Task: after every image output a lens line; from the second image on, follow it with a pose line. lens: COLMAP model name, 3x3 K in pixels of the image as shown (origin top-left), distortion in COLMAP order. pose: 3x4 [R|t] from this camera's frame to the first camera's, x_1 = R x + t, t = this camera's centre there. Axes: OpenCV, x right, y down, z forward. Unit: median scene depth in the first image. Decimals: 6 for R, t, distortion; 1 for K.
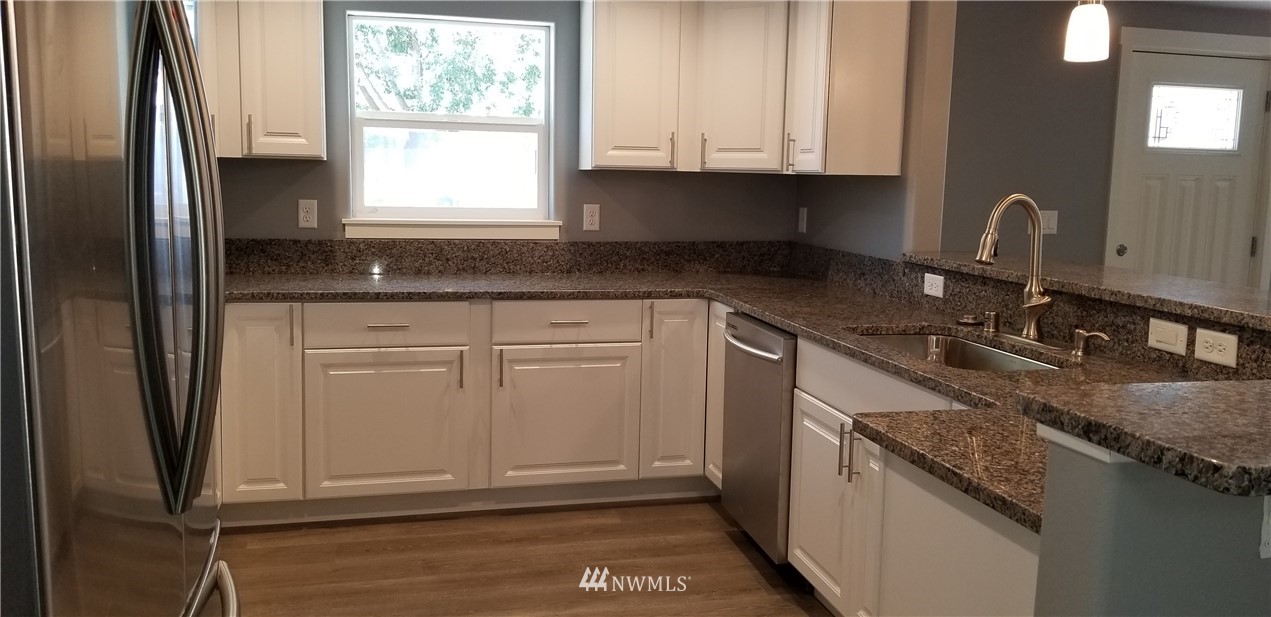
lens RADIAL K [[963.1, 0, 635.5], [0, 963.1, 308.5], [0, 0, 1]] dist [0.005893, -0.000751]
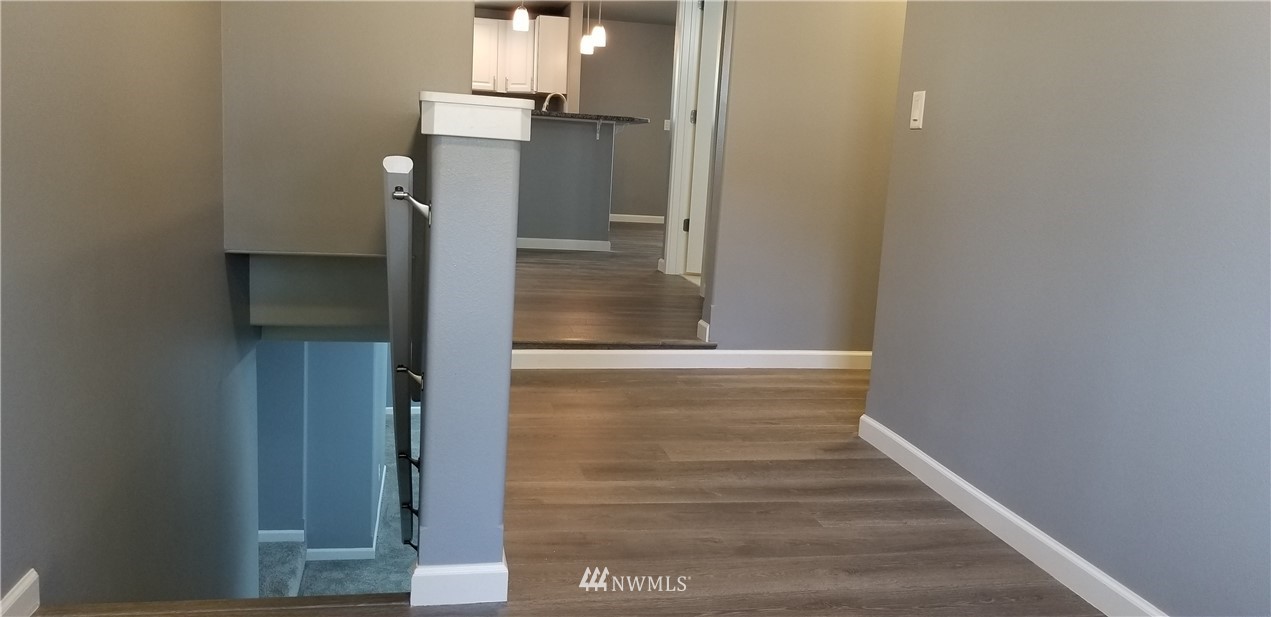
lens RADIAL K [[963.1, 0, 635.5], [0, 963.1, 308.5], [0, 0, 1]] dist [0.005893, -0.000751]
pose [[0.997950, 0.038503, -0.051119, 0.556497], [-0.037261, 0.998992, 0.025038, 0.345954], [0.052032, -0.023082, 0.998379, -1.505306]]
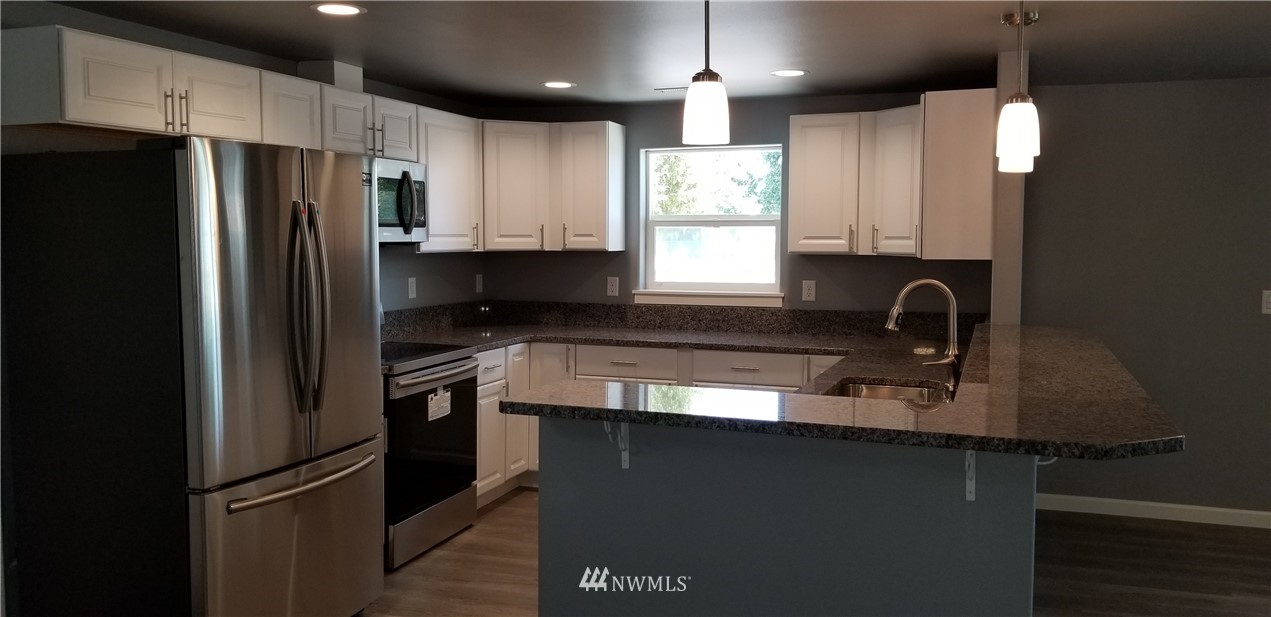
lens RADIAL K [[963.1, 0, 635.5], [0, 963.1, 308.5], [0, 0, 1]] dist [0.005893, -0.000751]
pose [[0.826369, 0.021142, -0.562733, 0.517175], [-0.059225, 0.997016, -0.049514, 0.006139], [0.560006, 0.074245, 0.825155, -0.193694]]
